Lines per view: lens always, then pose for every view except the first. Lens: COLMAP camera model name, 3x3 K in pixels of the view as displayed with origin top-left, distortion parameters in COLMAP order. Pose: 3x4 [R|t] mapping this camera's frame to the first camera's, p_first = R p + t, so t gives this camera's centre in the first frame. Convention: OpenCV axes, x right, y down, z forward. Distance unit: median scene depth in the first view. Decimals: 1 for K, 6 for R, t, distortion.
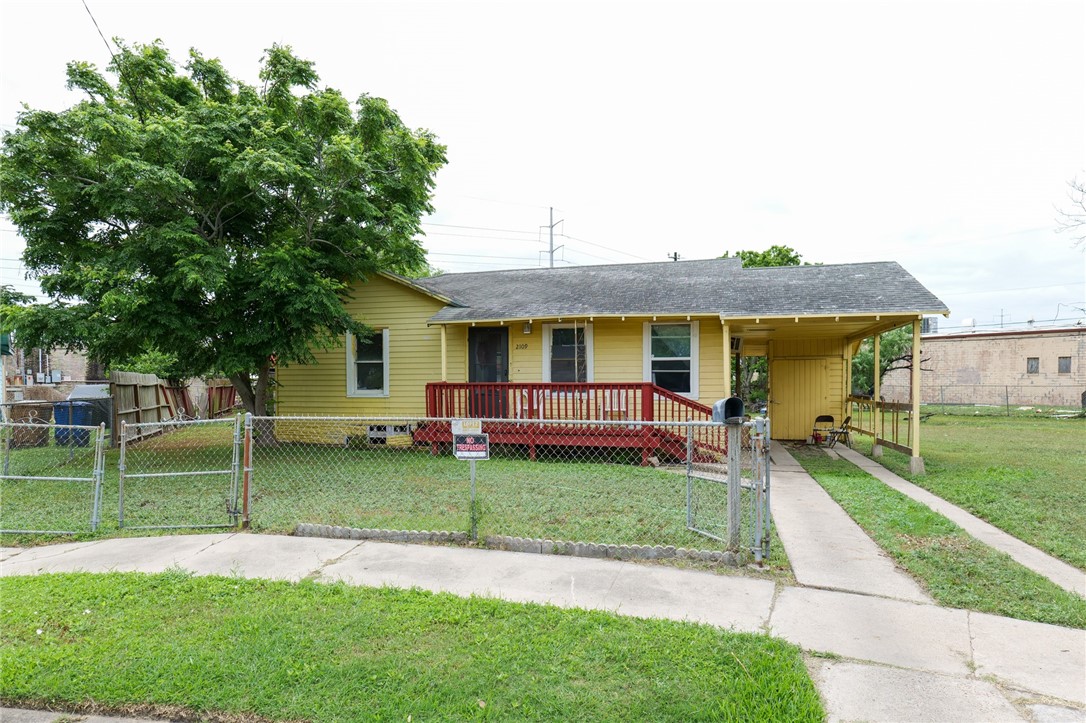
lens RADIAL K [[637.5, 0, 541.5], [0, 637.5, 389.7], [0, 0, 1]] dist [0.031715, 0.000615]
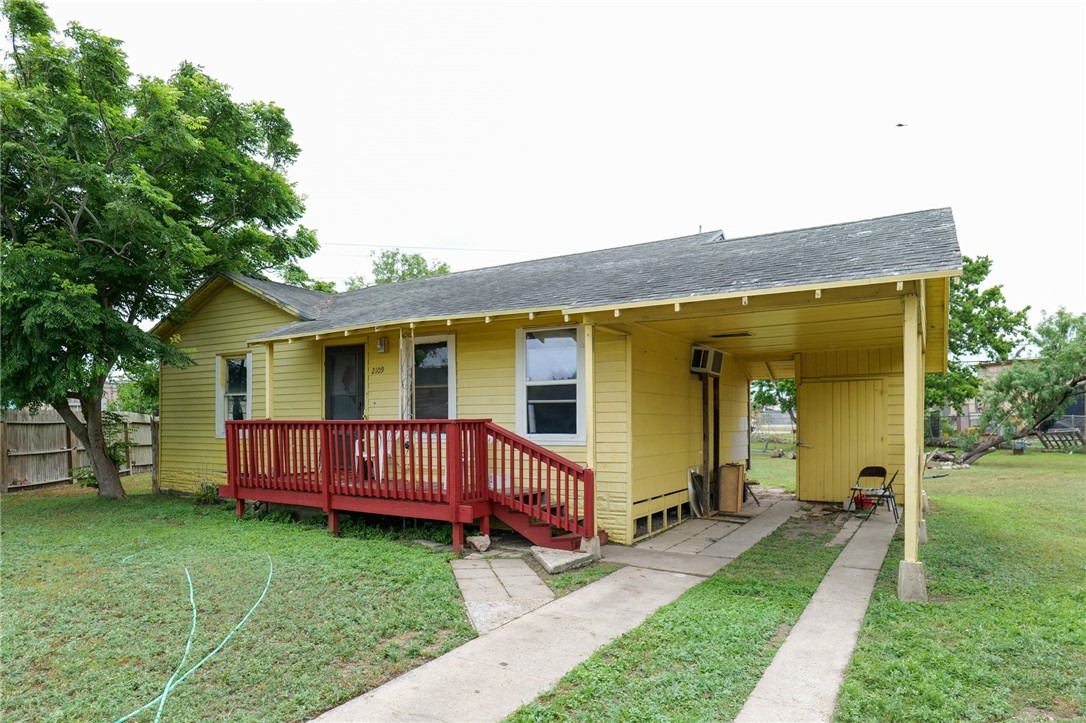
lens RADIAL K [[650.6, 0, 542.7], [0, 650.6, 430.3], [0, 0, 1]] dist [0.046532, 0.000515]
pose [[0.965101, -0.002843, -0.261863, 0.346798], [0.005399, 0.999945, 0.009040, -0.004827], [0.261823, -0.010139, 0.965063, 0.327983]]
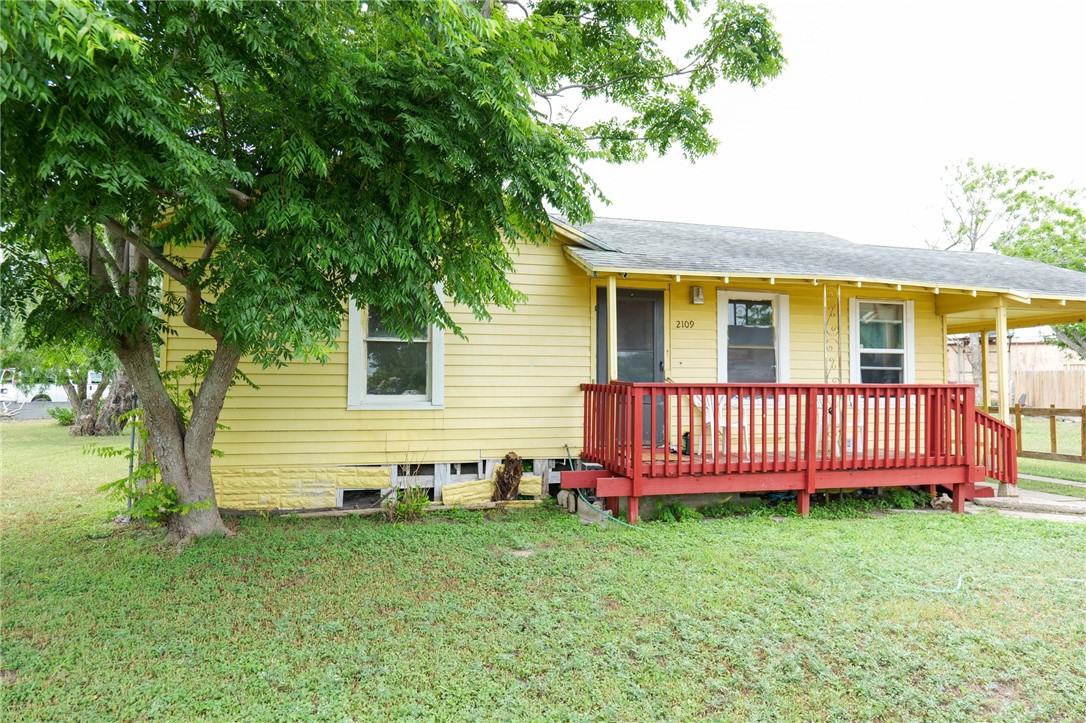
lens RADIAL K [[622.8, 0, 543.0], [0, 622.8, 361.5], [0, 0, 1]] dist [0.000144, 0.000260]
pose [[0.870158, 0.021225, 0.492316, -0.443038], [-0.002181, 0.999228, -0.039224, -0.007699], [-0.492768, 0.033058, 0.869532, 0.544977]]
